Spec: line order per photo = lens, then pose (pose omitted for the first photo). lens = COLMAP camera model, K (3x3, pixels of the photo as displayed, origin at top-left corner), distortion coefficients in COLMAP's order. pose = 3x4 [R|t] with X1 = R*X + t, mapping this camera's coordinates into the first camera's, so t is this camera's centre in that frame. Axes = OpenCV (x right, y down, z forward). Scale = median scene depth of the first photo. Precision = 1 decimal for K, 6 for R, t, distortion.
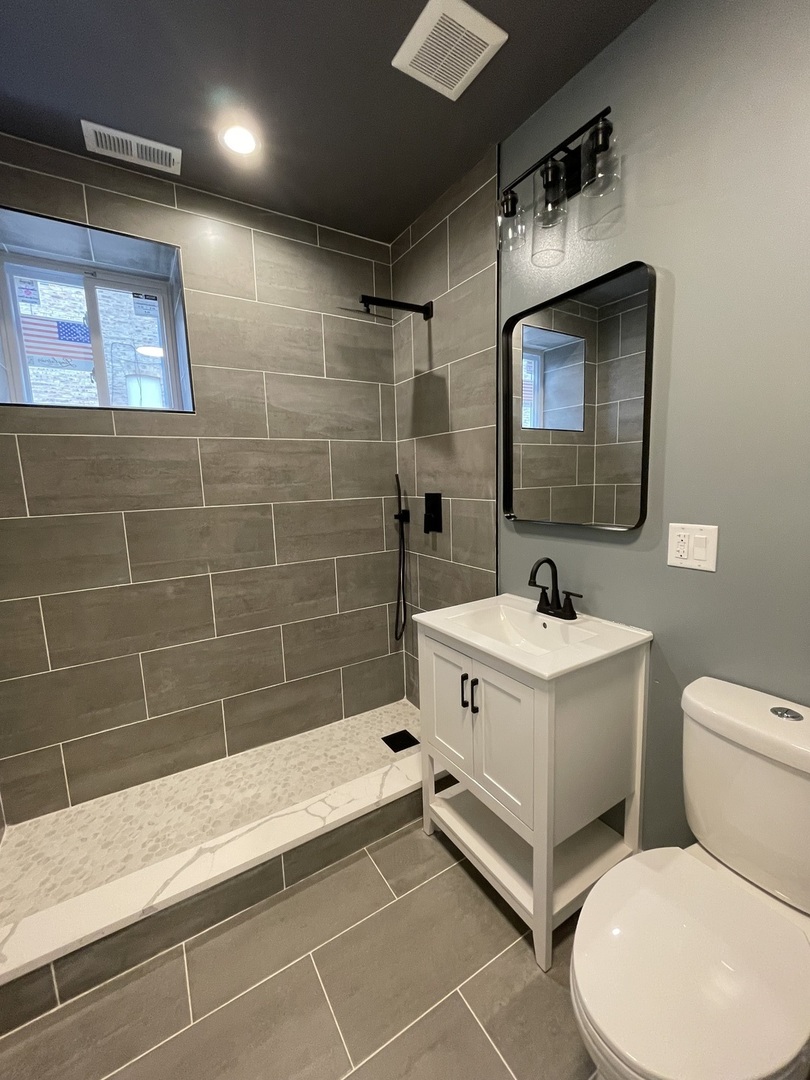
lens RADIAL K [[437.4, 0, 405.0], [0, 437.4, 540.0], [0, 0, 1]] dist [-0.001831, -0.000368]
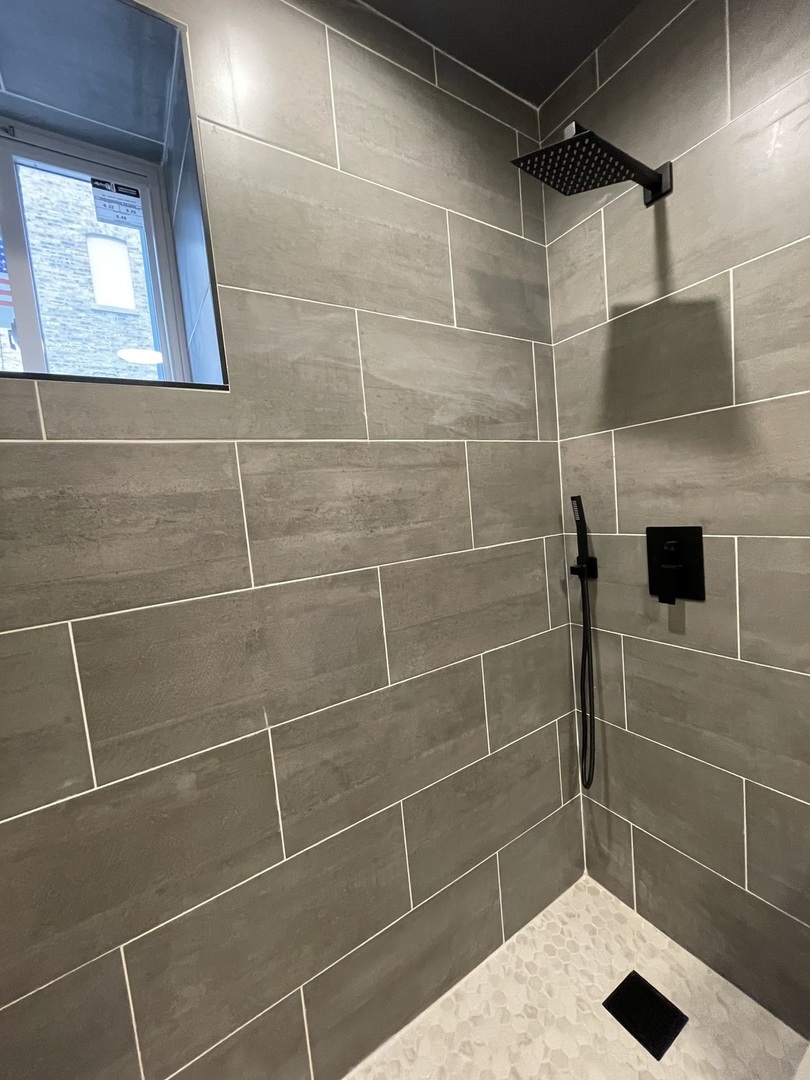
lens RADIAL K [[437.4, 0, 405.0], [0, 437.4, 540.0], [0, 0, 1]] dist [-0.001831, -0.000368]
pose [[0.998032, -0.060720, 0.015640, -0.277037], [0.061491, 0.996609, -0.054673, -0.084056], [-0.012268, 0.055527, 0.998382, 0.486340]]
